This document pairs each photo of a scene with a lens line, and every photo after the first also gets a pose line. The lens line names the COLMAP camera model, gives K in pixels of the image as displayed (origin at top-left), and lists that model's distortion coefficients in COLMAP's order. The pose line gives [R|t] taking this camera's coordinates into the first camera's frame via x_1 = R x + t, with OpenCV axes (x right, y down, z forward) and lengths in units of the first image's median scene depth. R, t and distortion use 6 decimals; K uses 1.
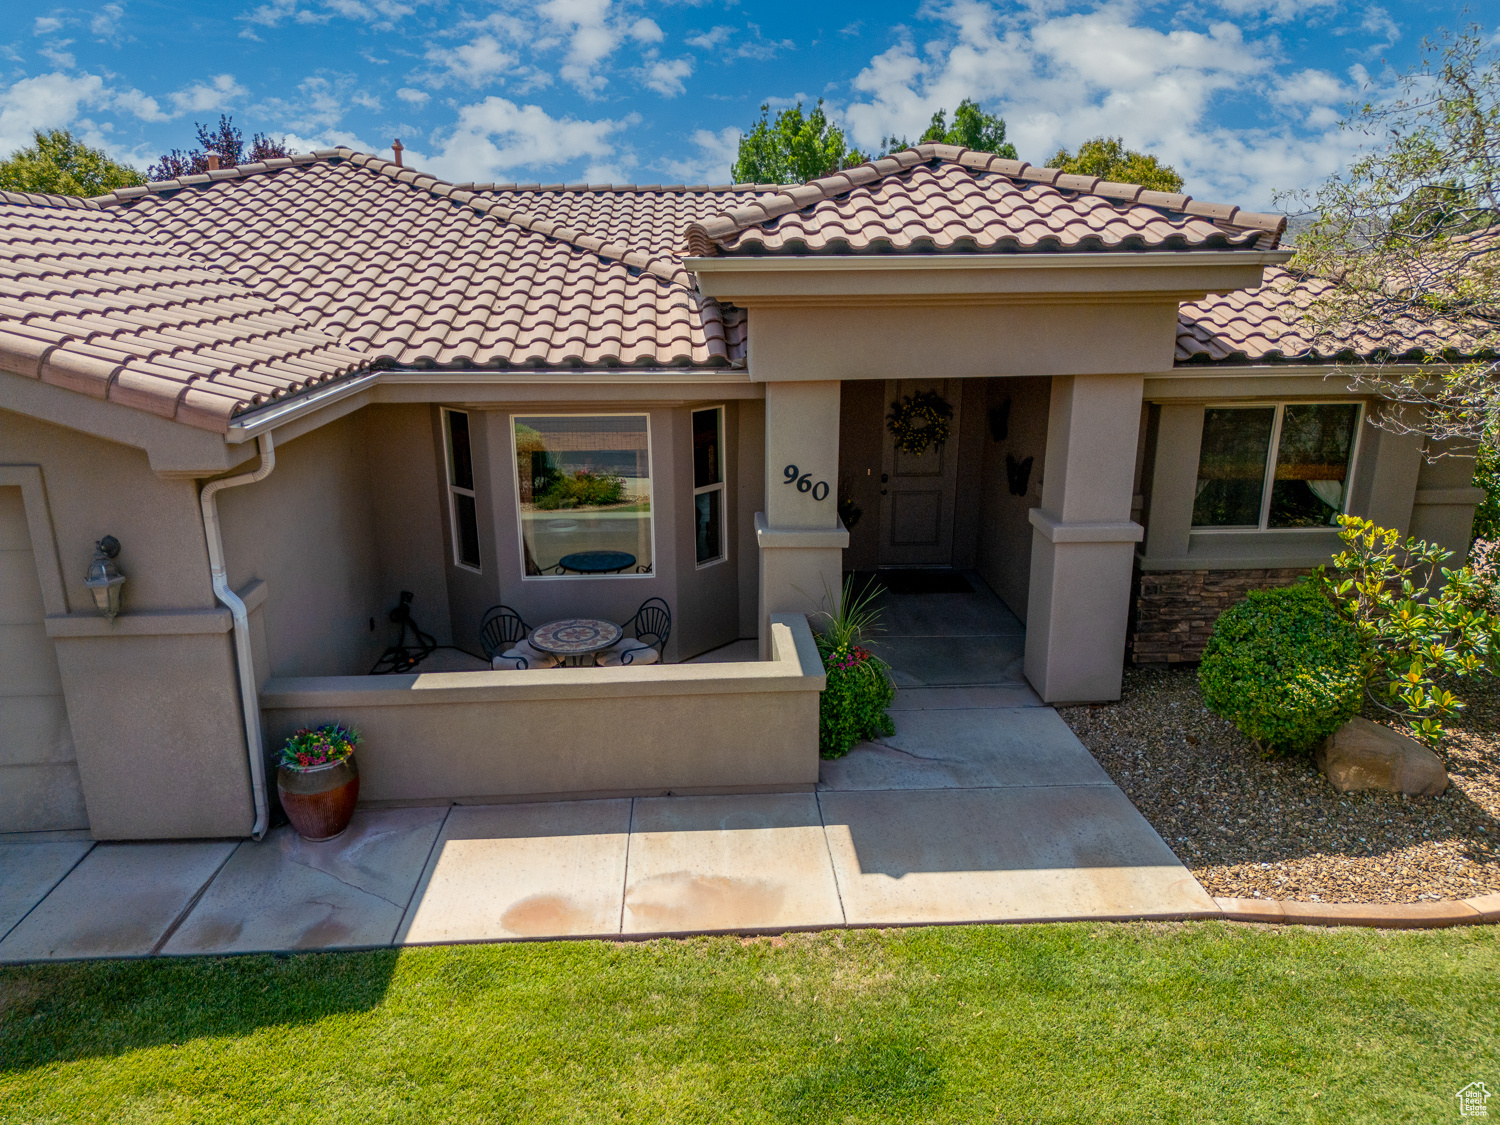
lens RADIAL K [[1057.9, 0, 750.0], [0, 1057.9, 562.5], [0, 0, 1]] dist [0.054525, -0.046574]
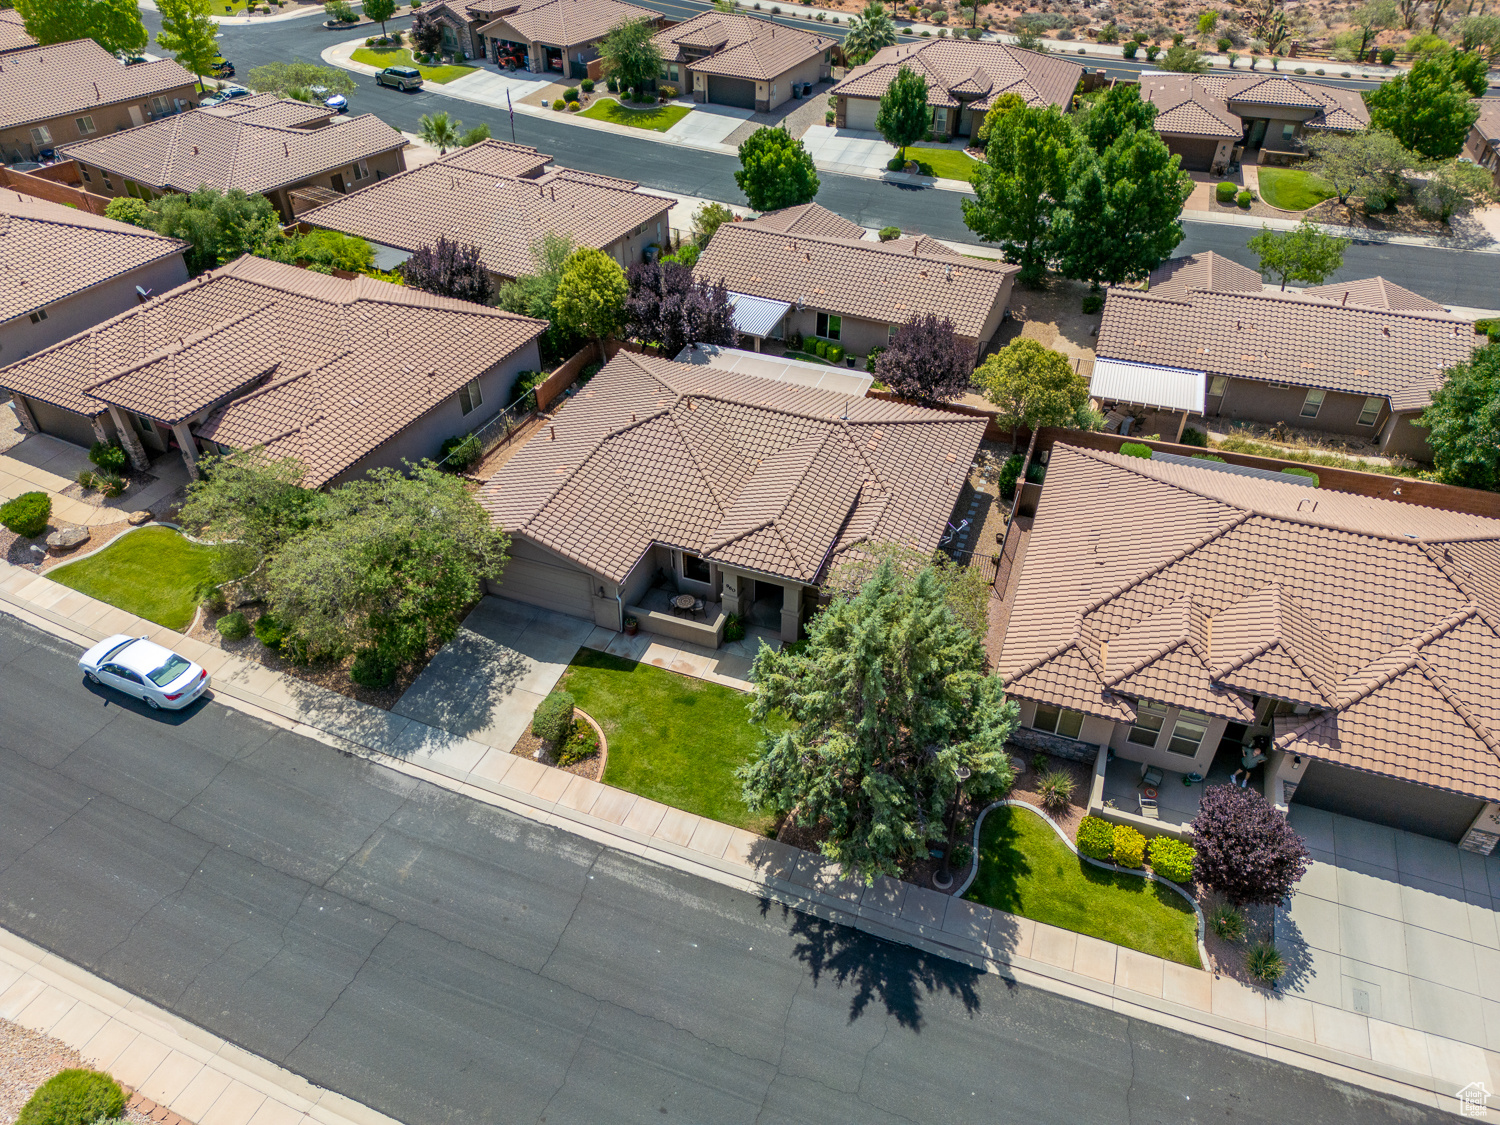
lens RADIAL K [[1047.9, 0, 747.4], [0, 1047.9, 561.4], [0, 0, 1]] dist [0.085514, -0.093158]
pose [[0.911147, 0.259601, -0.320029, 1.613499], [-0.114085, 0.905172, 0.409449, -2.143423], [0.395975, -0.336558, 0.854361, -2.955640]]
